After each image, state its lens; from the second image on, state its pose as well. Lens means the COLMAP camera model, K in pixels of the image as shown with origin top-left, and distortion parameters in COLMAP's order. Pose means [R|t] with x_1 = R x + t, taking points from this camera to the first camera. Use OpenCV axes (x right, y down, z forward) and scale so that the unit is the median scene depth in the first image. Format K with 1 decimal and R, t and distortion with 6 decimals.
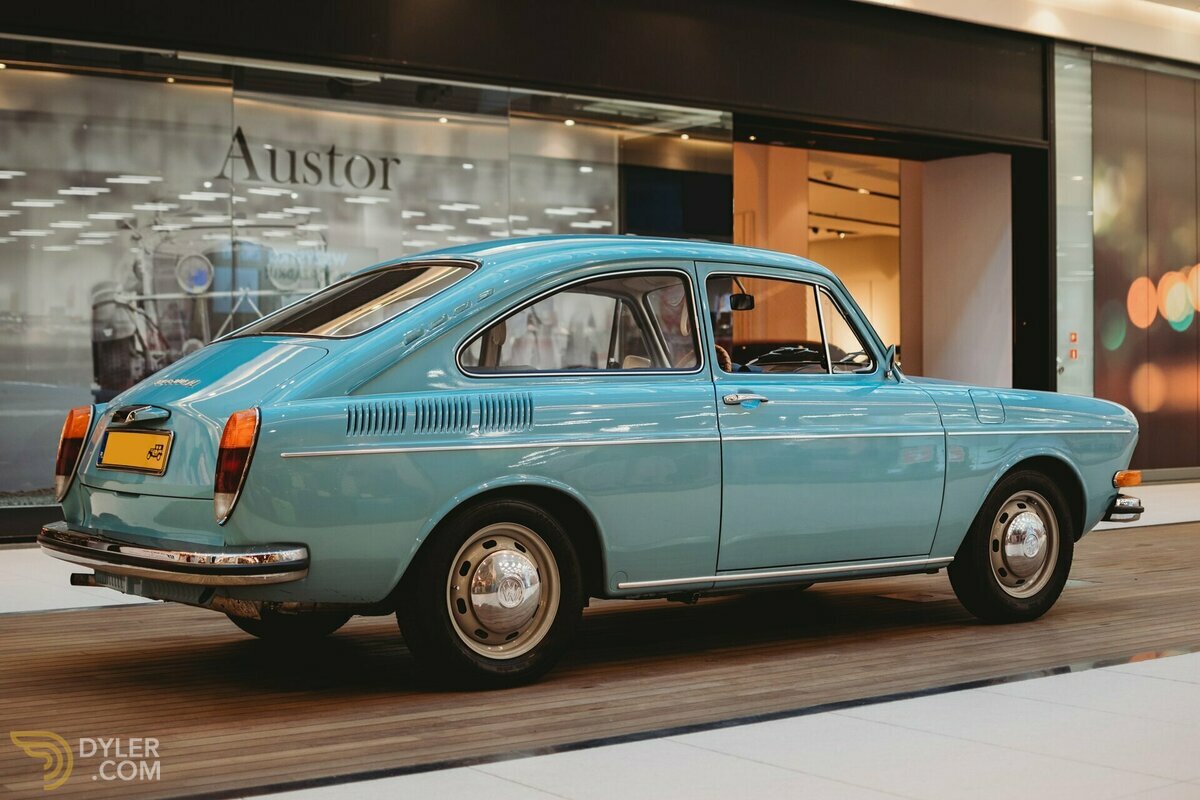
lens RADIAL K [[1852.1, 0, 600.0], [0, 1852.1, 400.0], [0, 0, 1]] dist [-0.205970, 0.272599]
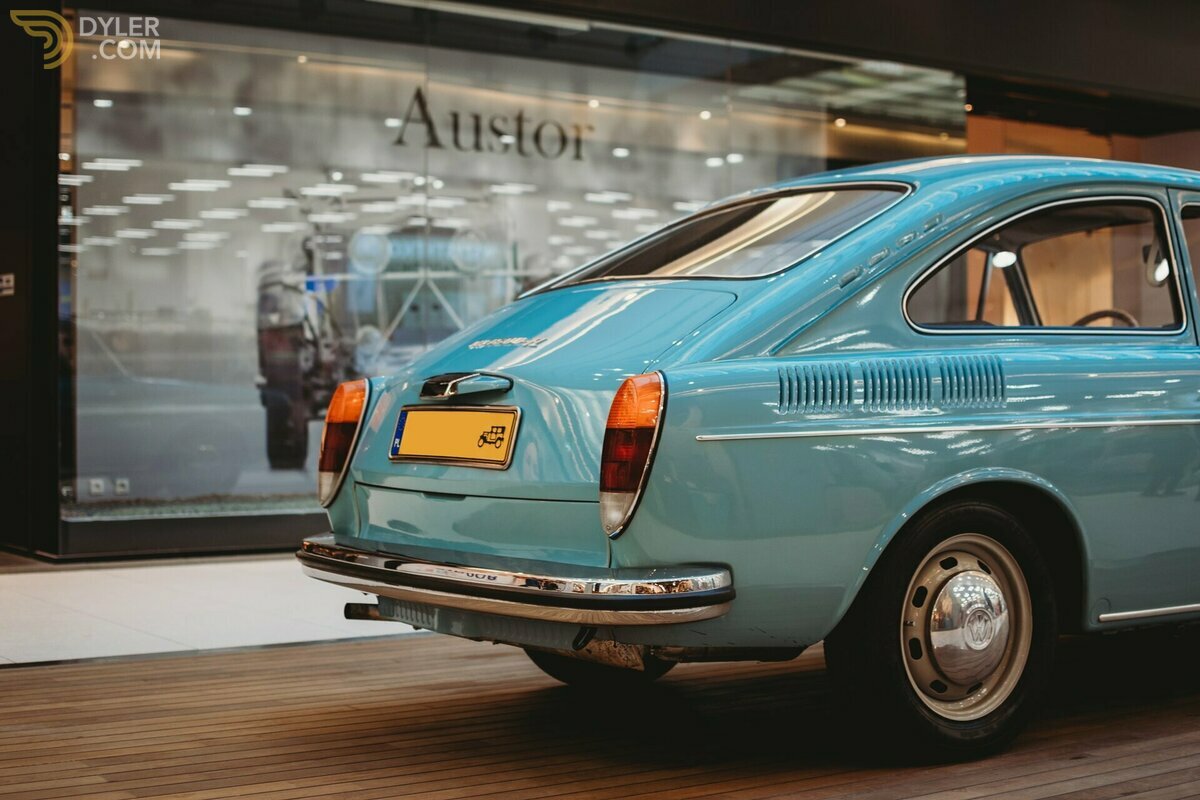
lens RADIAL K [[1852.1, 0, 600.0], [0, 1852.1, 400.0], [0, 0, 1]] dist [-0.205970, 0.272599]
pose [[0.999038, -0.001148, -0.043844, -0.151395], [0.000882, 0.999981, -0.006101, 0.016627], [0.043850, 0.006057, 0.999020, 0.248920]]
